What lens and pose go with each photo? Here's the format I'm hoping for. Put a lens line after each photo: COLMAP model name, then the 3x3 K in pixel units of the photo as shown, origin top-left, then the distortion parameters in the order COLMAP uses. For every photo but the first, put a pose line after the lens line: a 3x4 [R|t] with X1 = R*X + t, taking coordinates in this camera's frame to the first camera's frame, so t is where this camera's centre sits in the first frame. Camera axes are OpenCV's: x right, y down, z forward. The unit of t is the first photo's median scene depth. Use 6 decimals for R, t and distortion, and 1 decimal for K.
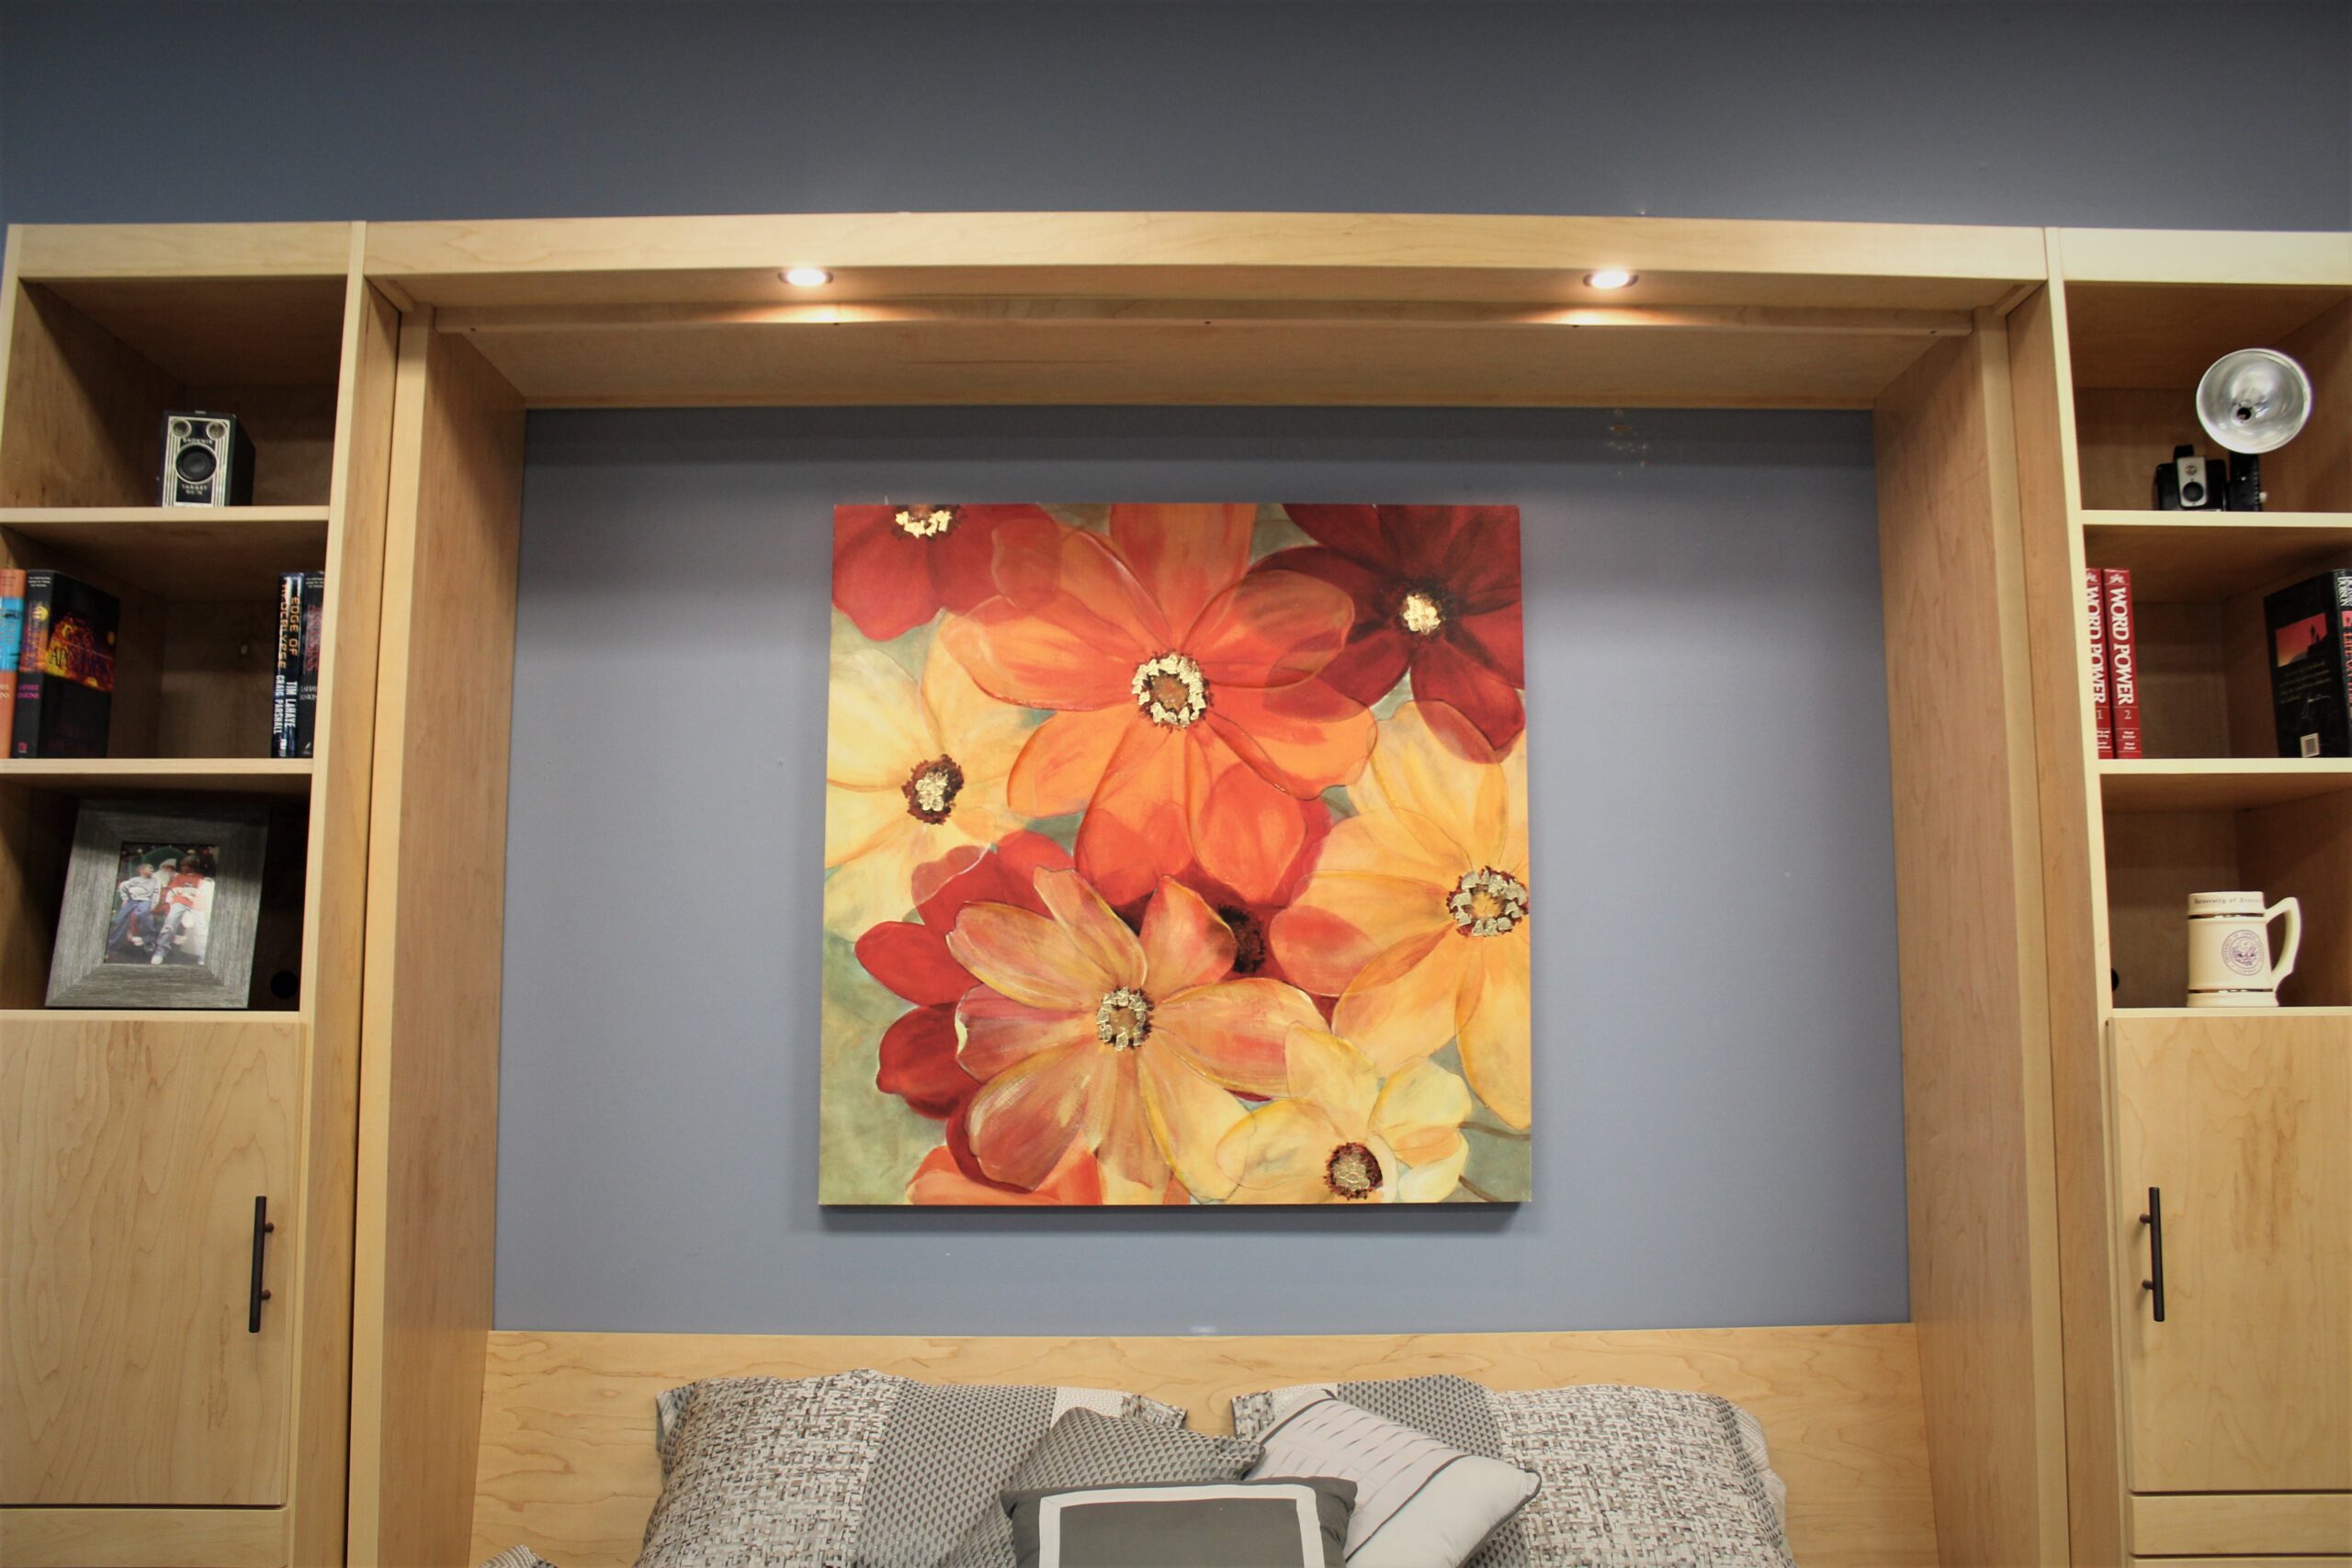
lens RADIAL K [[1967.8, 0, 1179.9], [0, 1967.8, 766.6], [0, 0, 1]] dist [-0.169564, 0.155045]
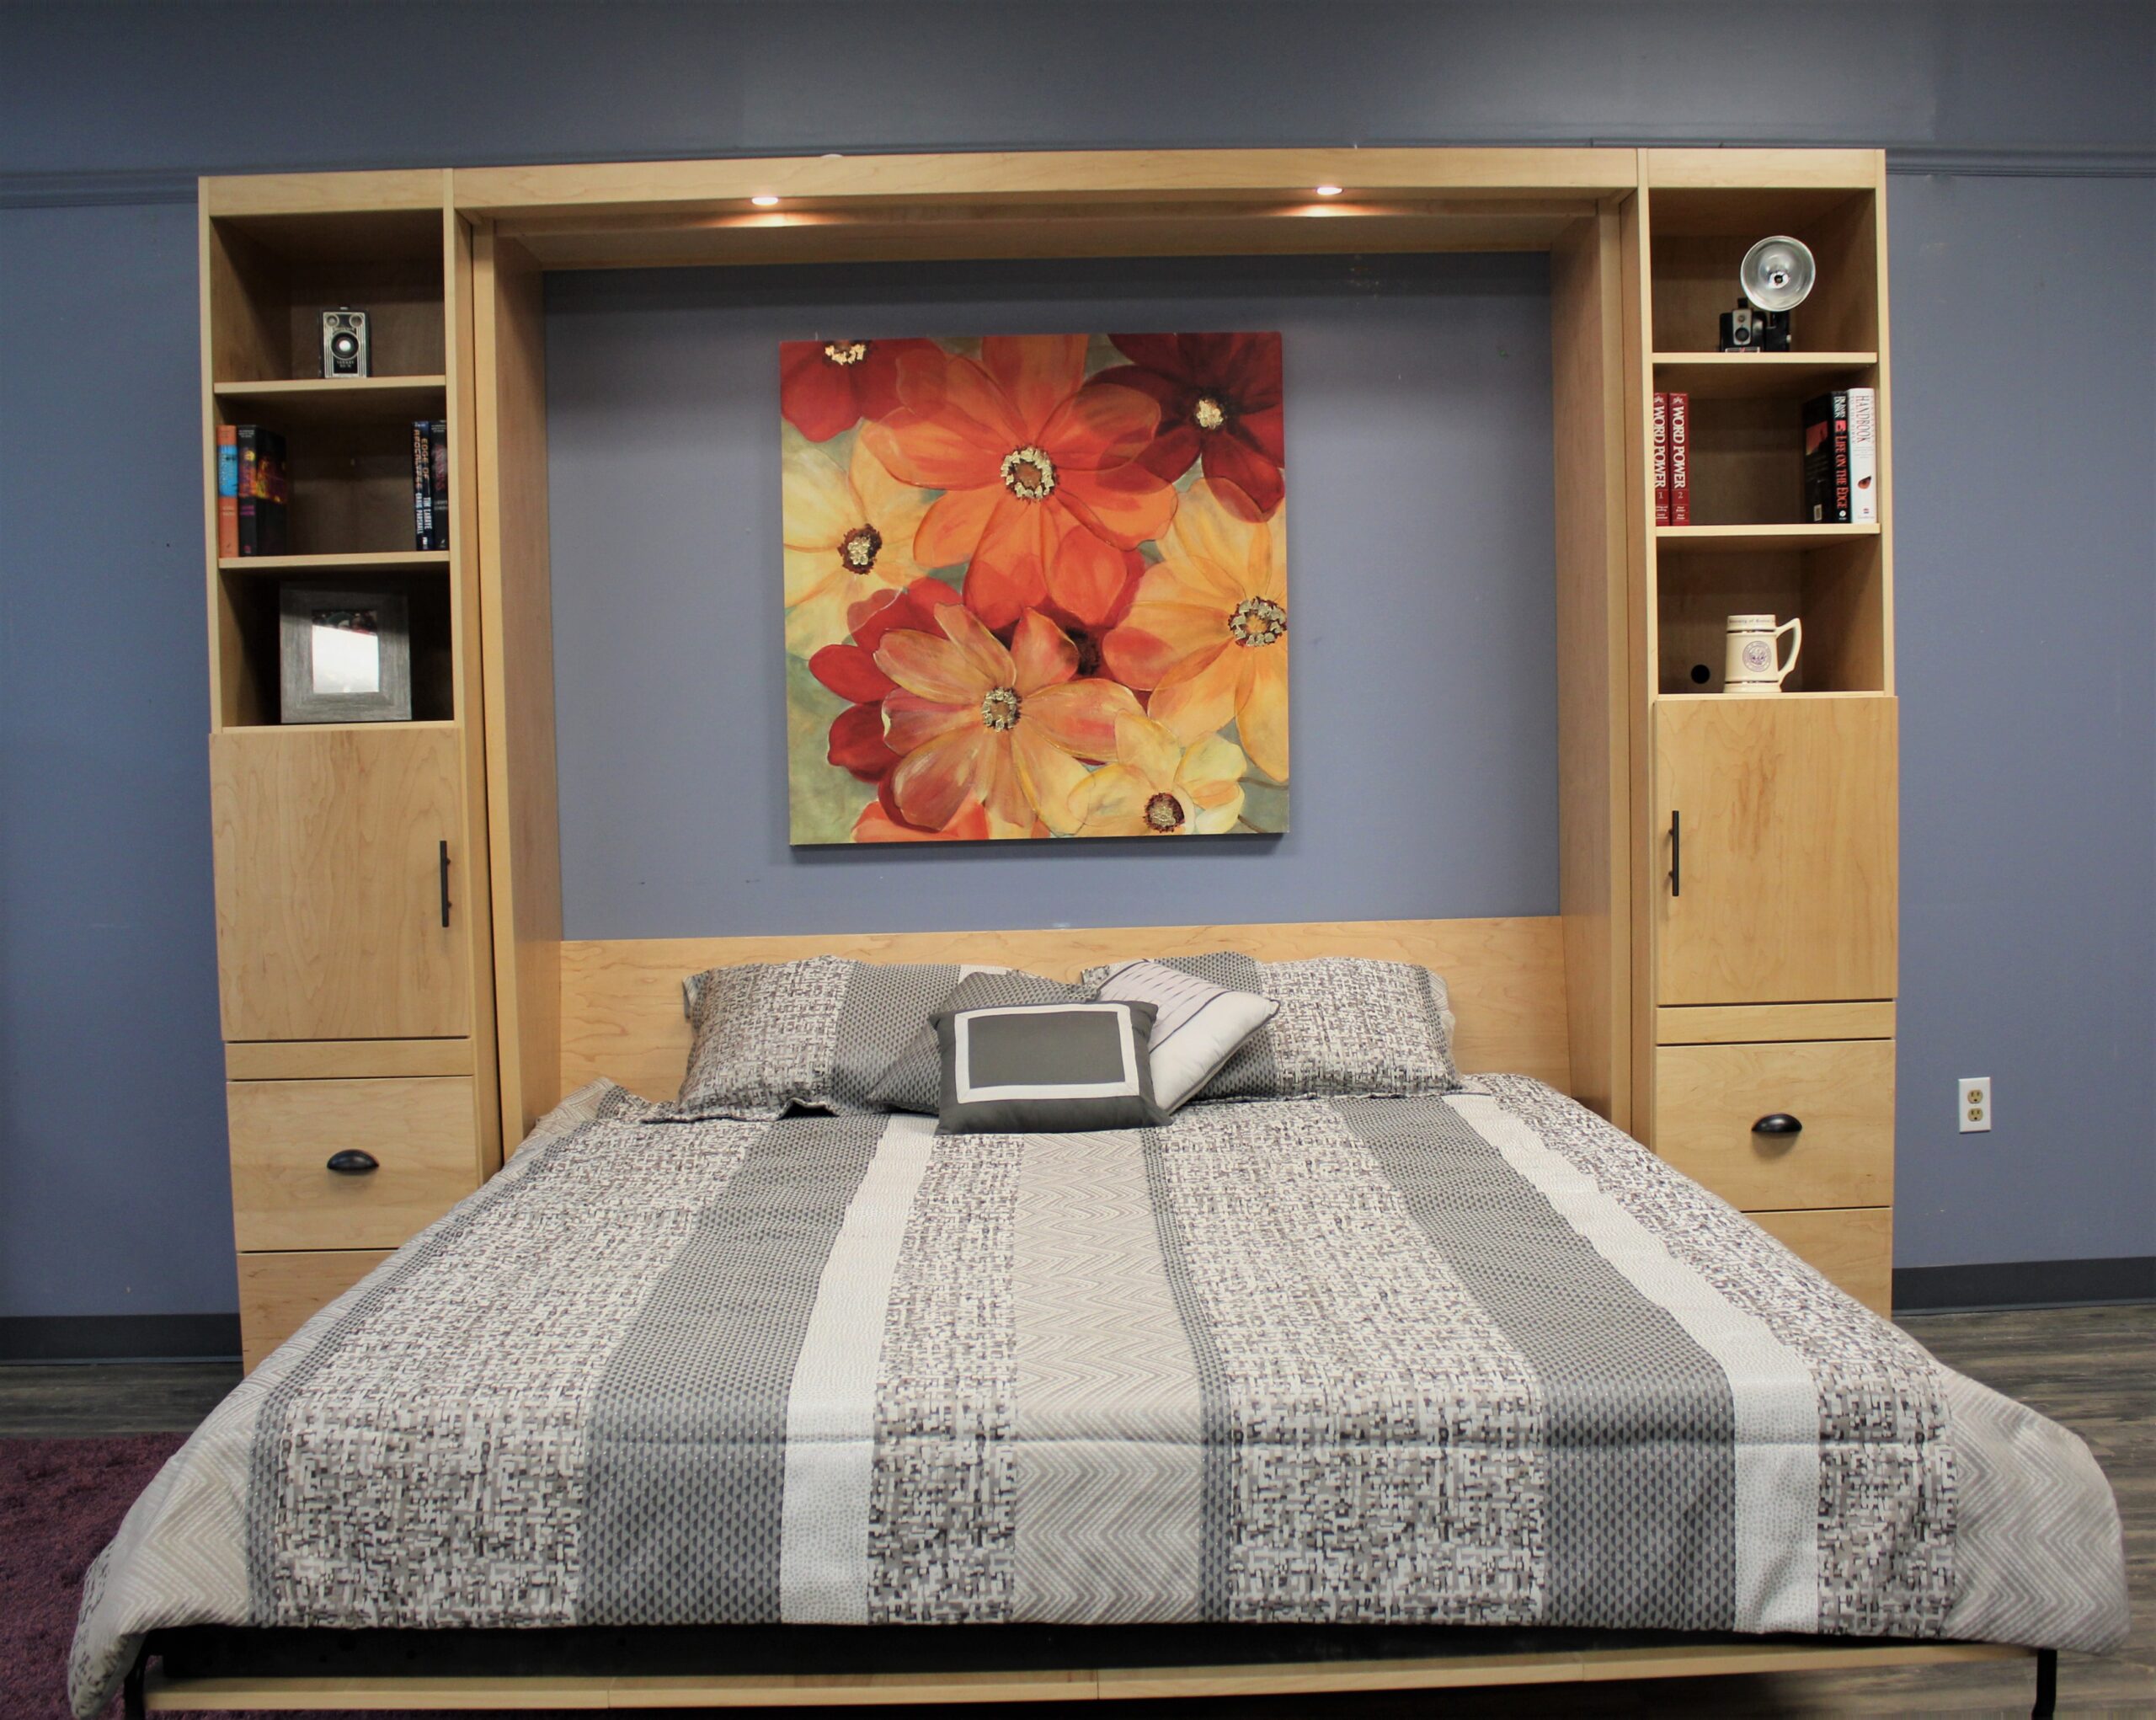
lens RADIAL K [[2202.2, 0, 1085.5], [0, 2202.2, 855.8], [0, 0, 1]] dist [-0.166795, 0.162197]
pose [[0.999739, -0.020769, 0.009473, 0.017312], [0.018615, 0.981943, 0.188261, -0.073585], [-0.013212, -0.188036, 0.982073, -0.652525]]
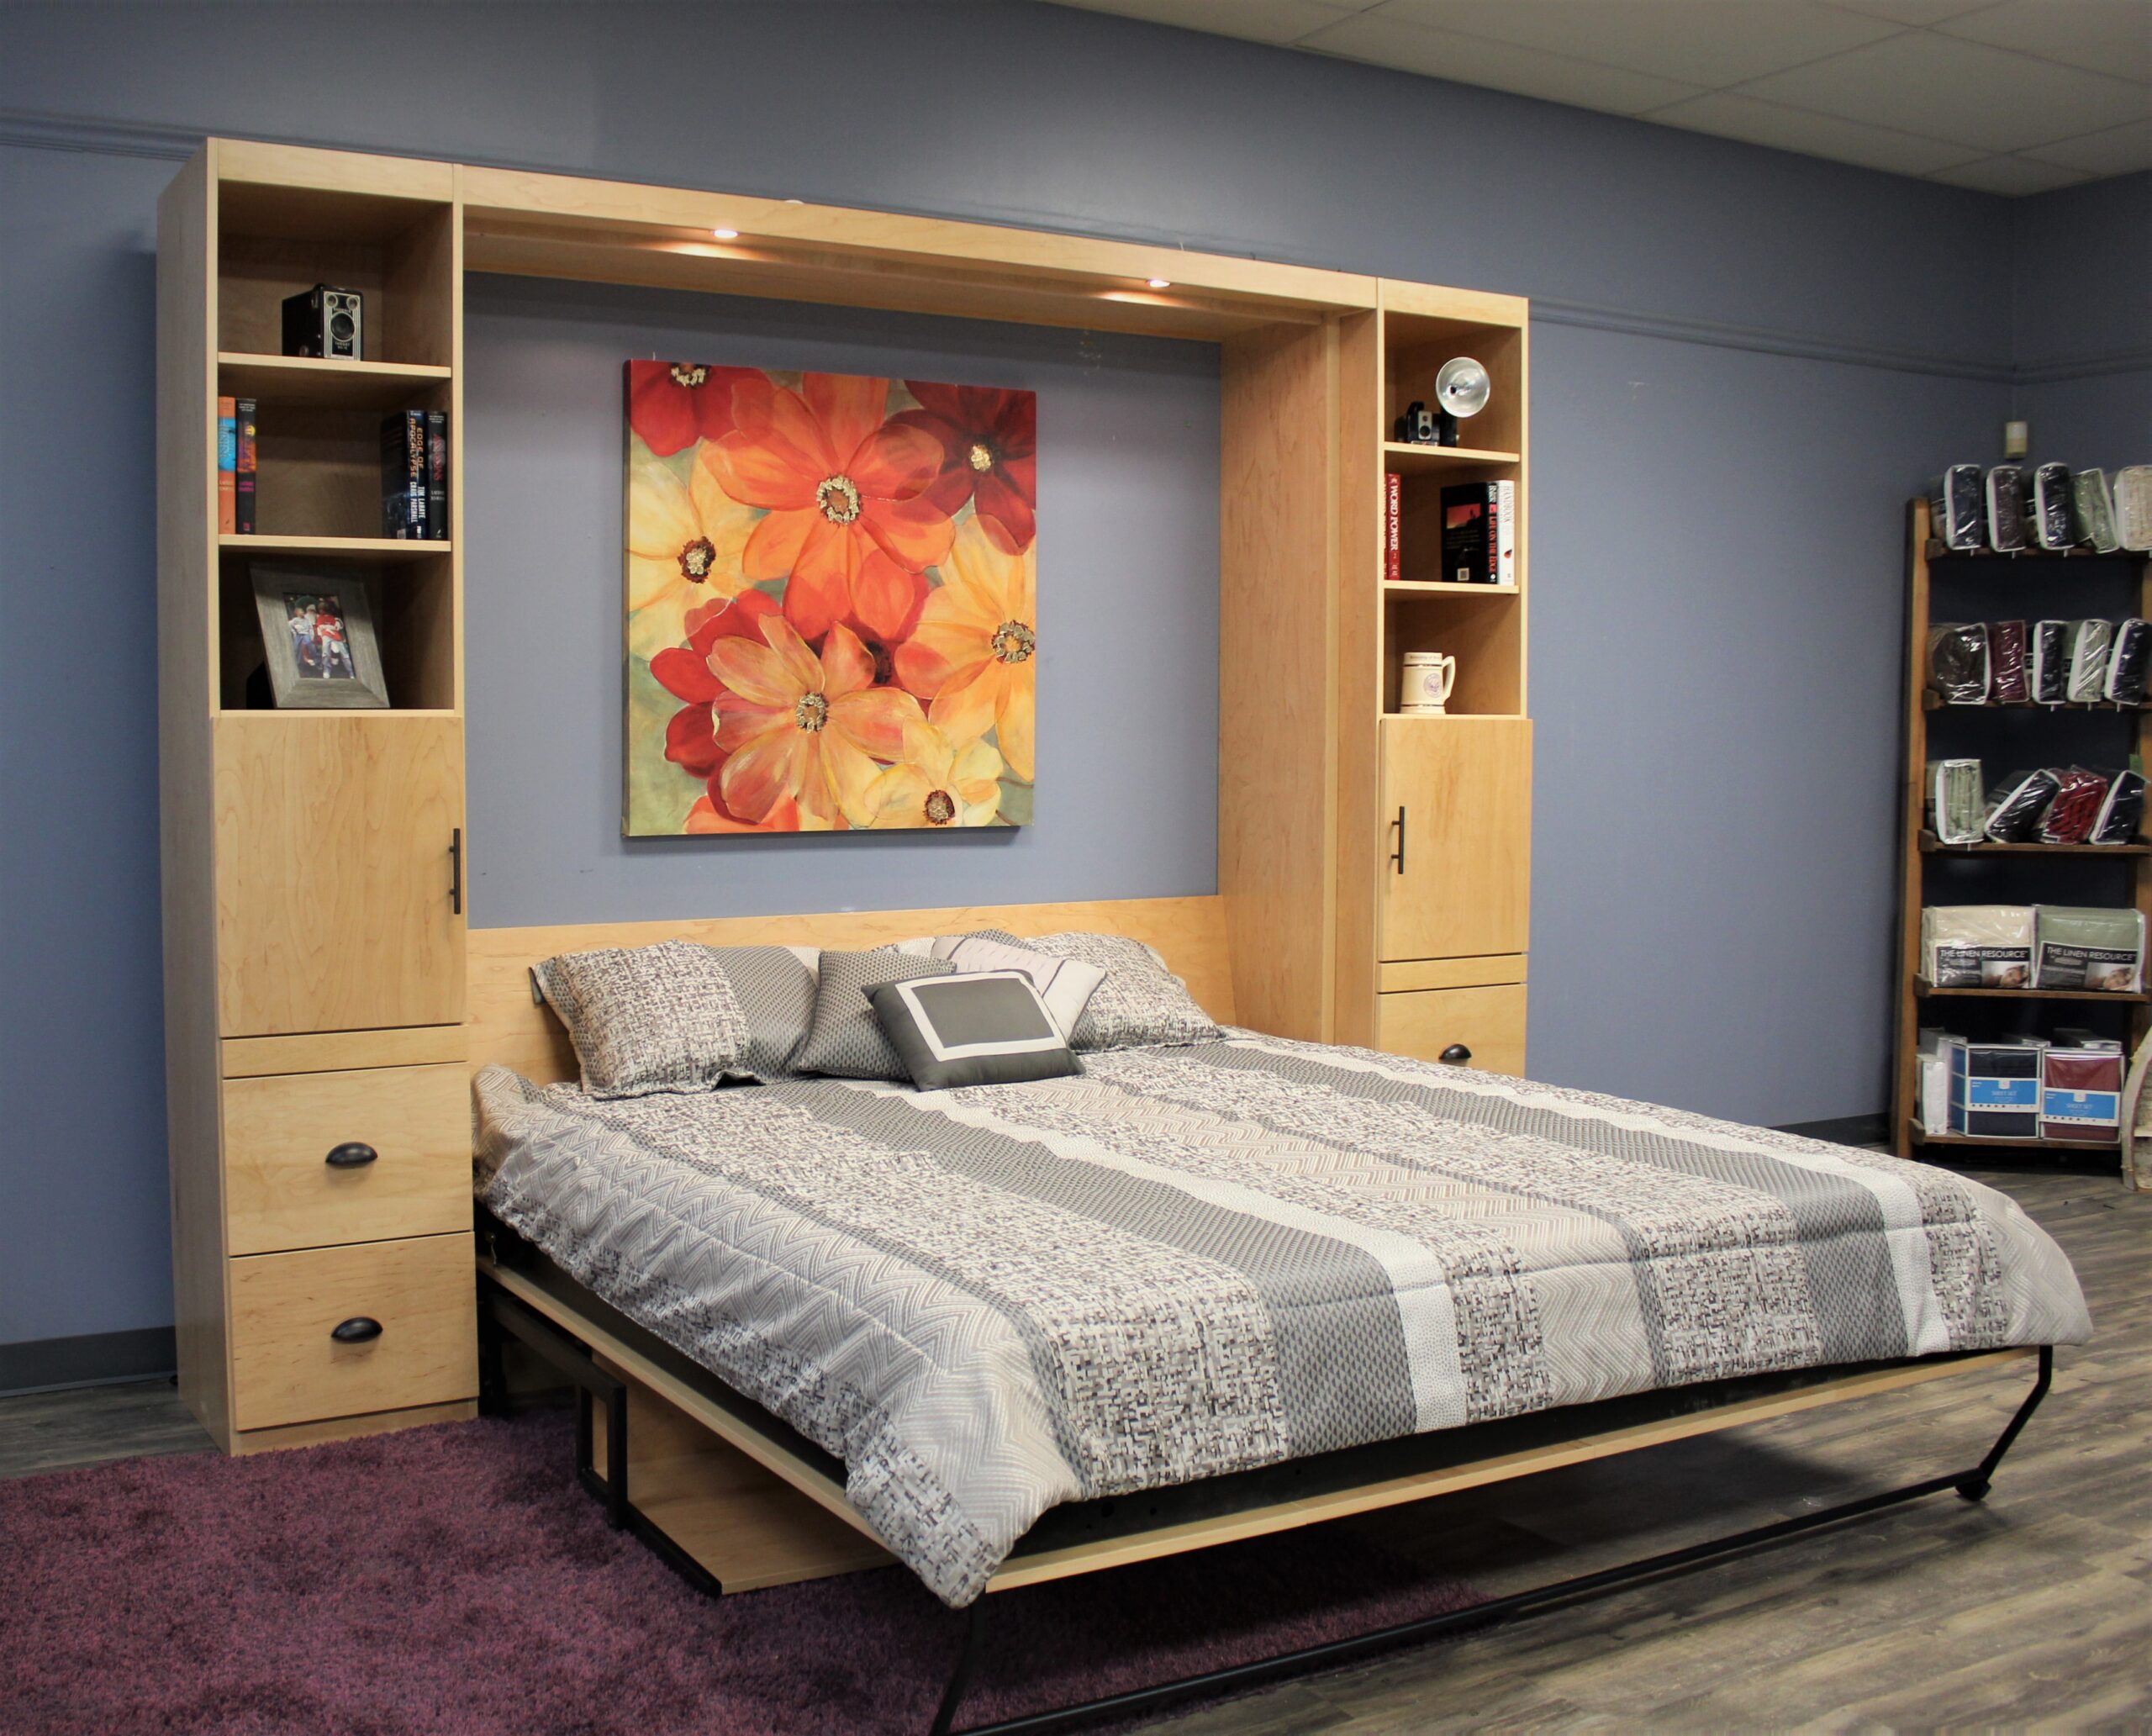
lens RADIAL K [[2214.5, 0, 855.3], [0, 2214.5, 856.9], [0, 0, 1]] dist [-0.156726, 0.122629]
pose [[0.892035, -0.025100, 0.451269, -0.888327], [-0.059549, 0.983225, 0.172401, -0.071232], [-0.448027, -0.180661, 0.875576, -0.643345]]
